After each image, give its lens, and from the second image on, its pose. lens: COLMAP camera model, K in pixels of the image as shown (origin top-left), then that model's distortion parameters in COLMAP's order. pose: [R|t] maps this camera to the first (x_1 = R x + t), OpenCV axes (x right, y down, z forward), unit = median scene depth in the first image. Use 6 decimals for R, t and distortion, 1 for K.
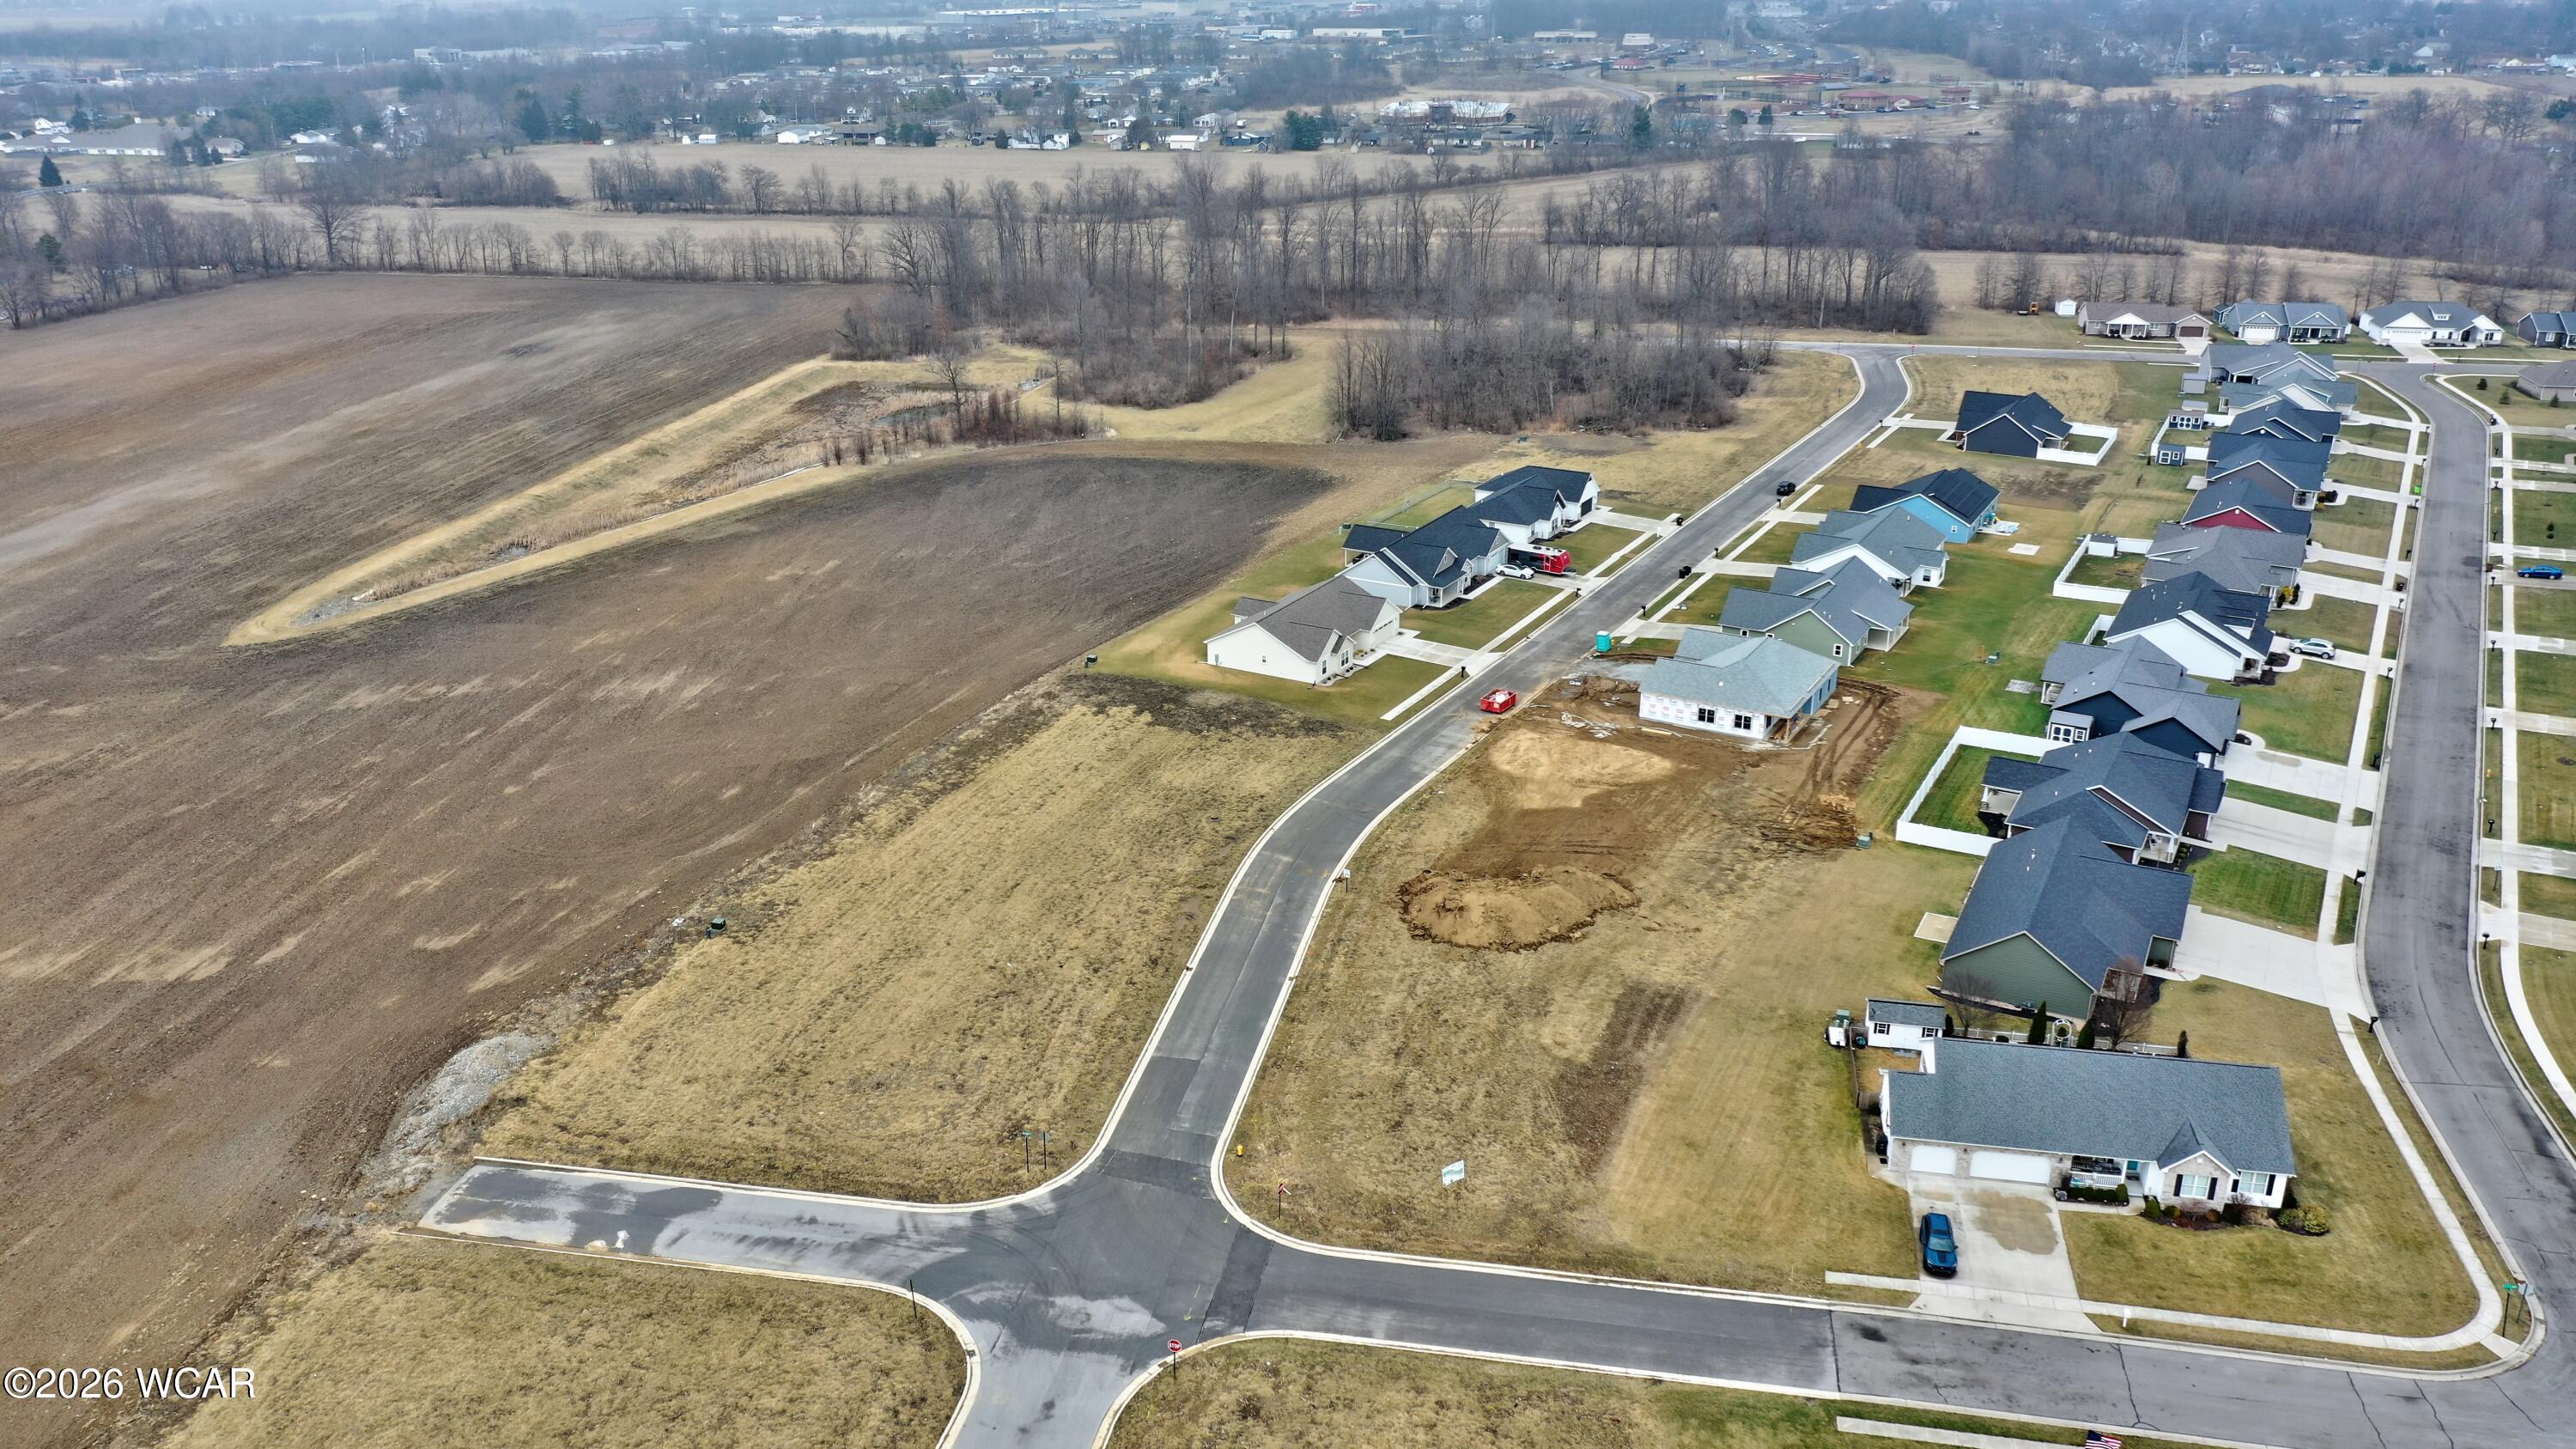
lens RADIAL K [[1976.4, 0, 1276.7], [0, 1976.4, 819.7], [0, 0, 1]] dist [-0.009259, -0.008902]
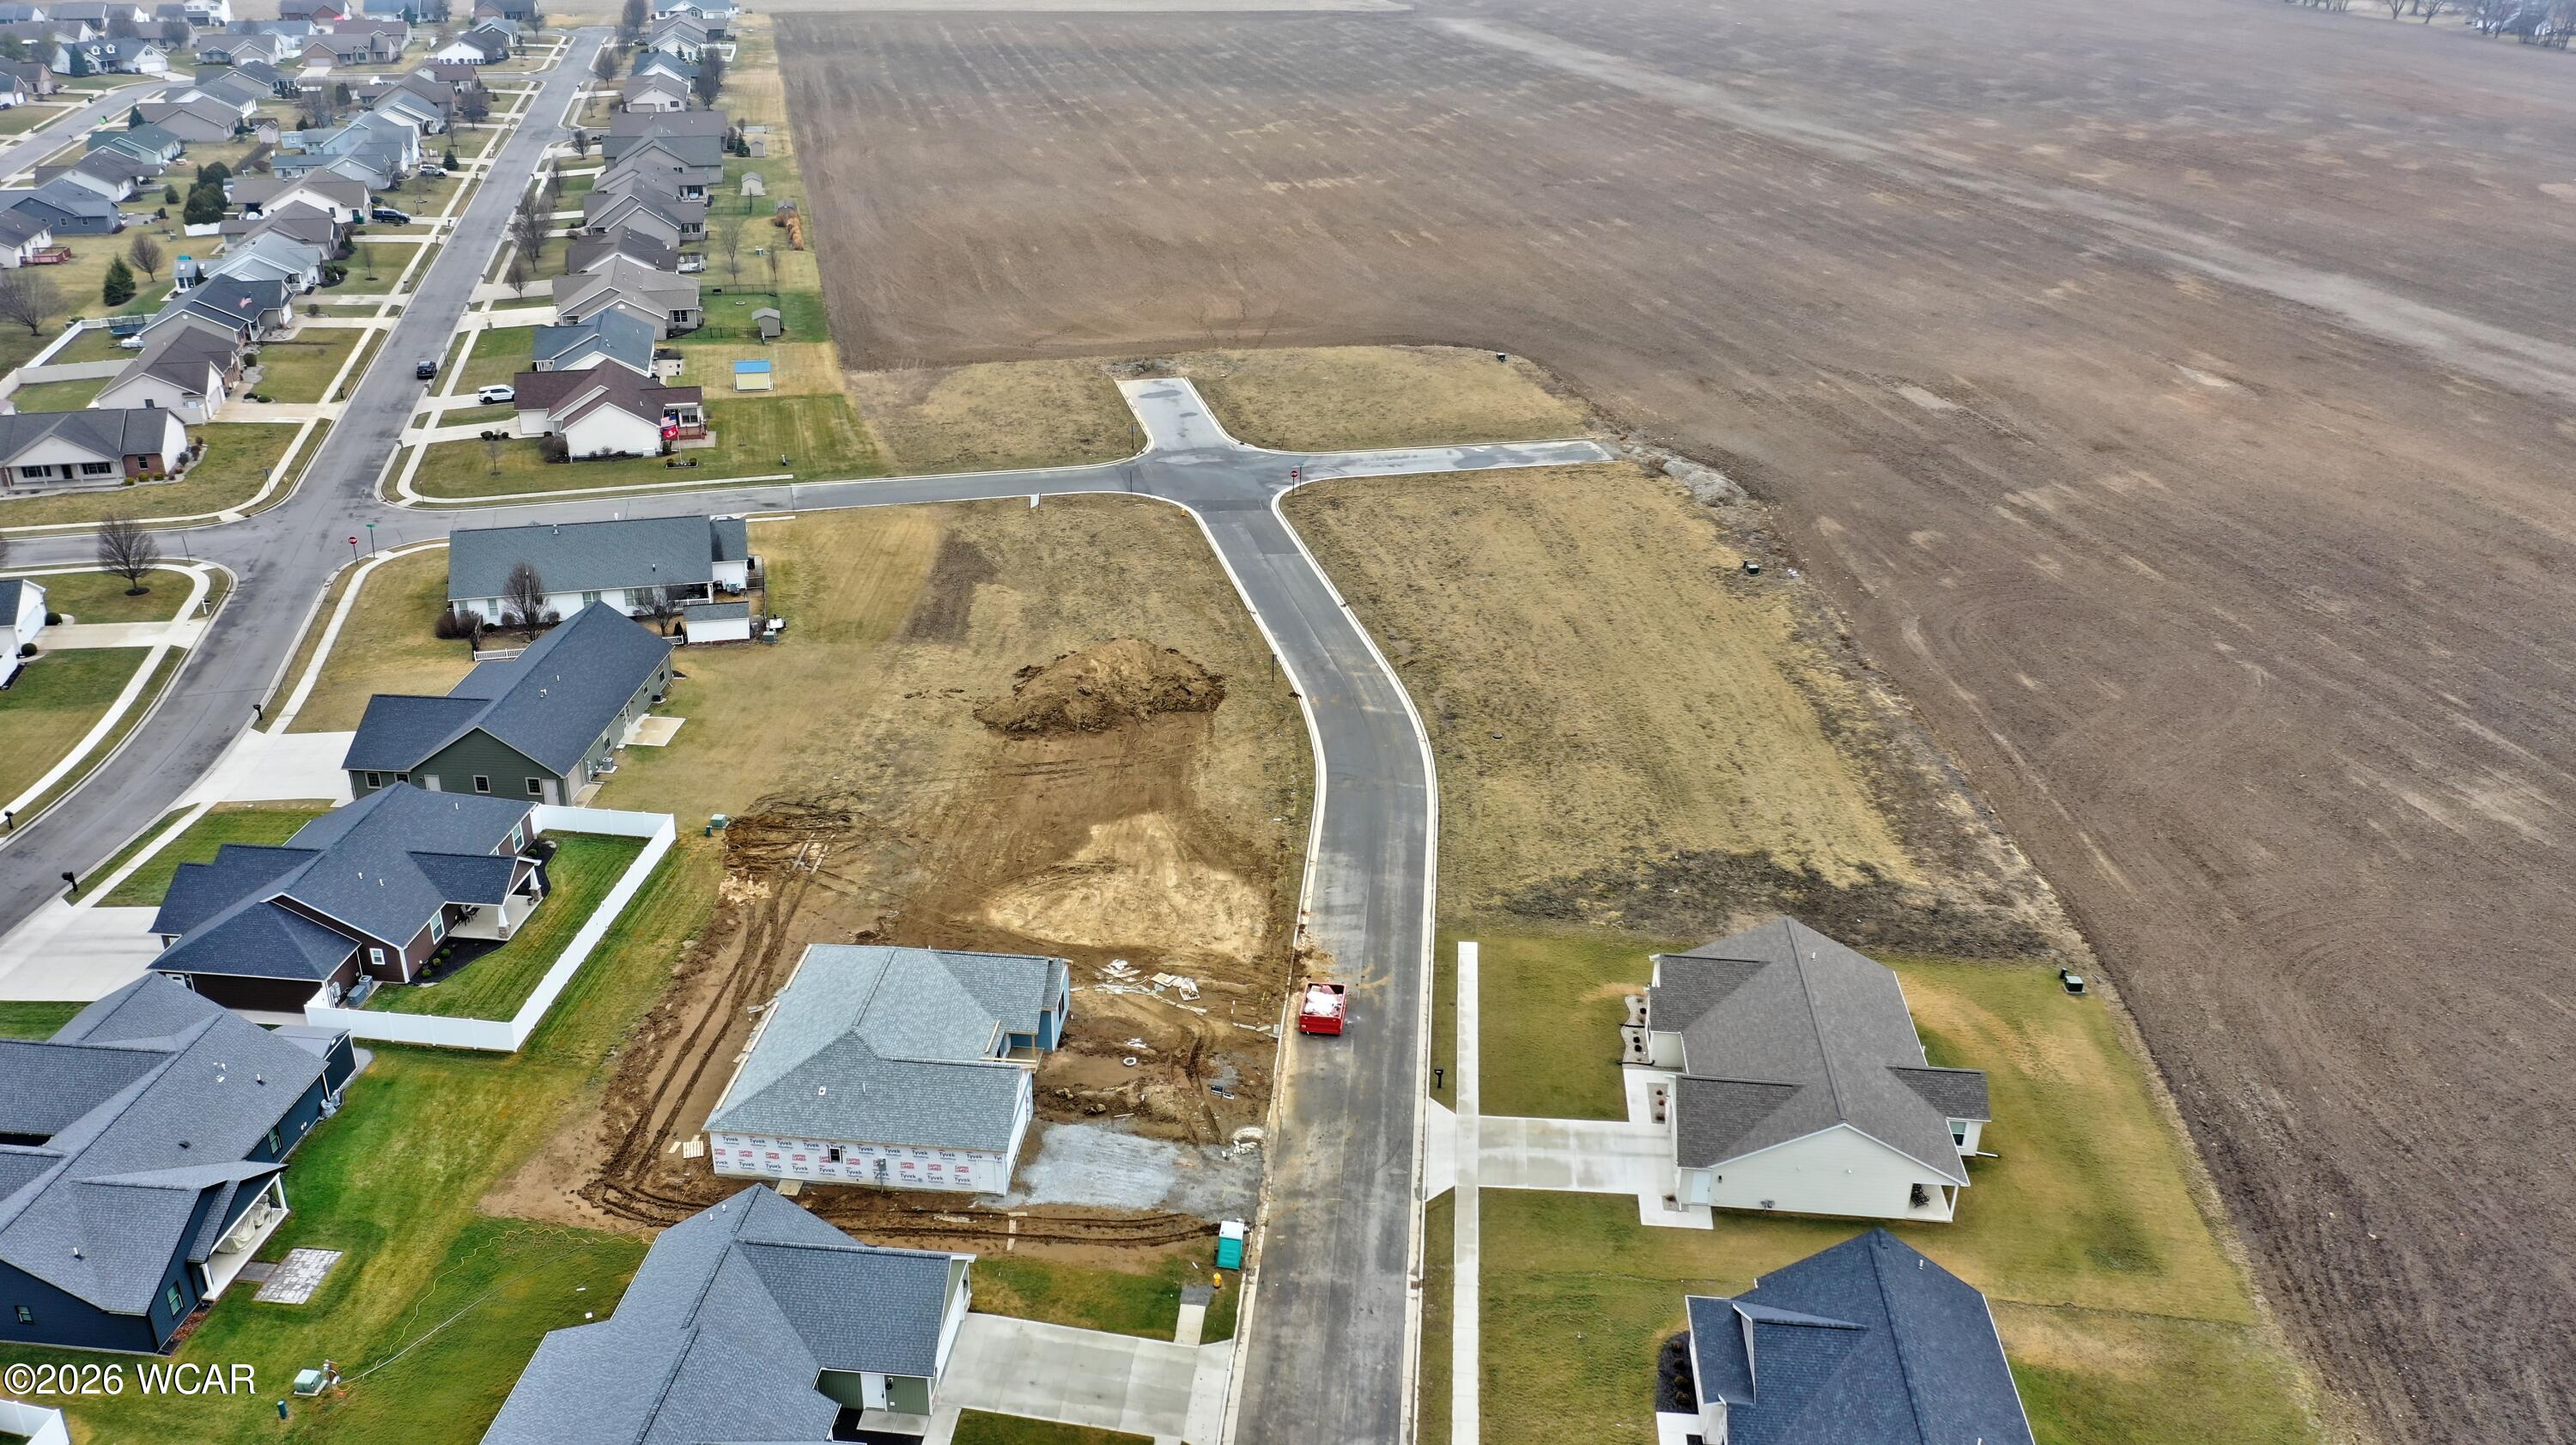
lens RADIAL K [[2005.0, 0, 1264.1], [0, 2005.0, 722.7], [0, 0, 1]] dist [-0.010276, -0.005937]
pose [[-0.910447, 0.170439, -0.376877, 0.345817], [-0.176967, 0.663039, 0.727367, -0.553995], [0.373856, 0.728924, -0.573500, 1.325229]]
